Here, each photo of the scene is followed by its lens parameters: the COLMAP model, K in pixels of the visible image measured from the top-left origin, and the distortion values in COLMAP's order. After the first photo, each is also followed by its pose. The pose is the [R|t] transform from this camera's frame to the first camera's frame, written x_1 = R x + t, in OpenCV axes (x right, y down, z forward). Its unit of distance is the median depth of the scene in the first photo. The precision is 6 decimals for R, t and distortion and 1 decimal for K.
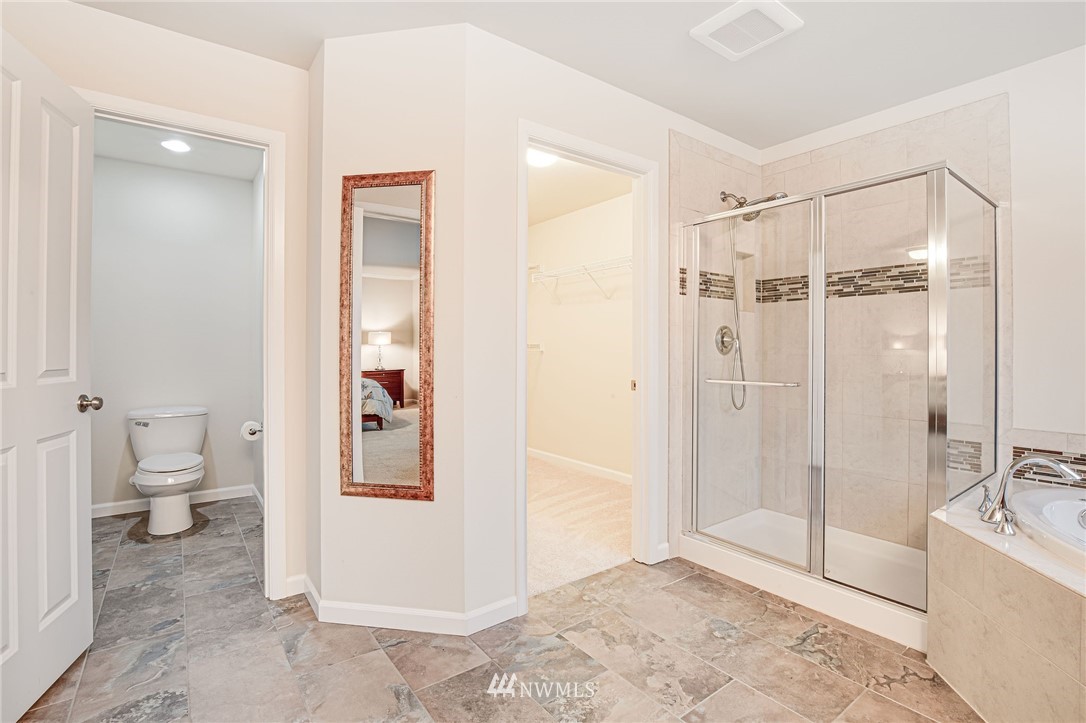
lens RADIAL K [[518.1, 0, 586.6], [0, 518.1, 346.6], [0, 0, 1]] dist [-0.026216, 0.003955]
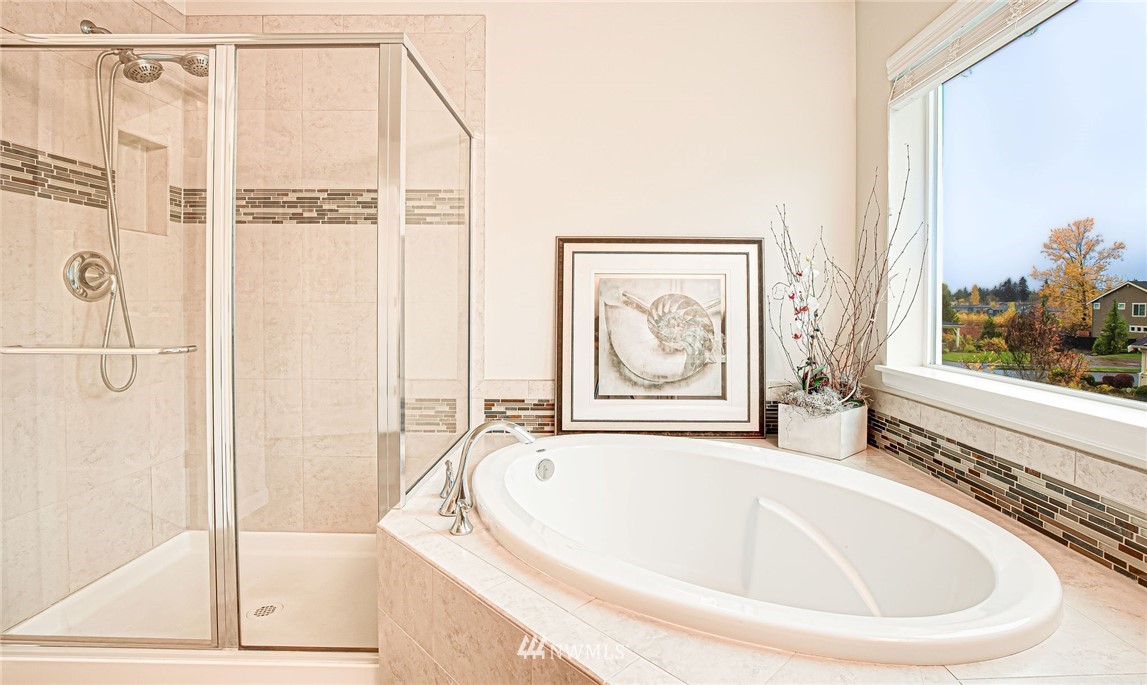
lens RADIAL K [[483.1, 0, 601.4], [0, 483.1, 309.7], [0, 0, 1]] dist [-0.024419, 0.000948]
pose [[0.629635, -0.010046, 0.776826, 0.279894], [-0.009250, 0.999749, 0.020426, 0.011957], [-0.776836, -0.020047, 0.629384, 0.273700]]
